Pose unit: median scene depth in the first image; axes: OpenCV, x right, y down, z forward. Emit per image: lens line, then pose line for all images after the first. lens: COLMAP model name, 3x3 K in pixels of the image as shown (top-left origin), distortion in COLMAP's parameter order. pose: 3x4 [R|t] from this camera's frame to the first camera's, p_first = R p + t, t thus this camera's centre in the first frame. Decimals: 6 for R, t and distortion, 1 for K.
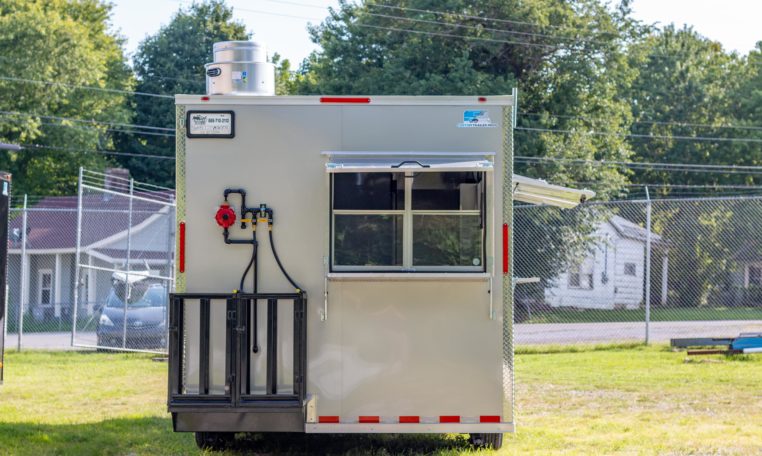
lens RADIAL K [[1793.0, 0, 381.0], [0, 1793.0, 228.0], [0, 0, 1]] dist [-0.014208, -0.179884]
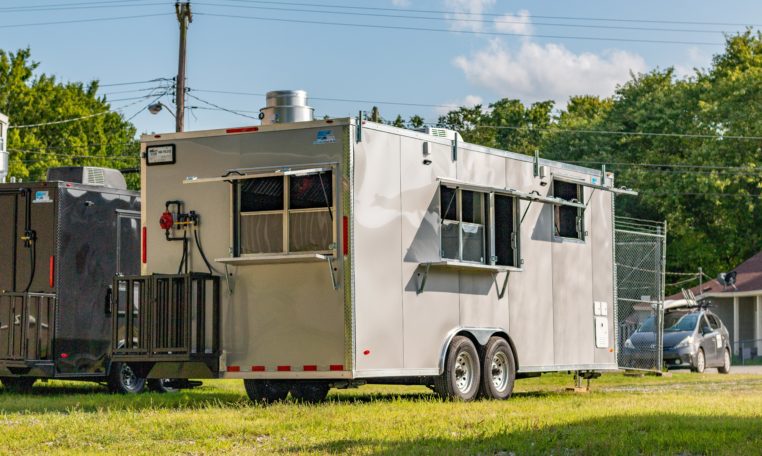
lens RADIAL K [[1793.0, 0, 381.0], [0, 1793.0, 228.0], [0, 0, 1]] dist [-0.014208, -0.179884]
pose [[0.875746, -0.047437, -0.480436, 0.710364], [0.031493, 0.998655, -0.041199, 0.060024], [0.481744, 0.020949, 0.876061, -0.120176]]
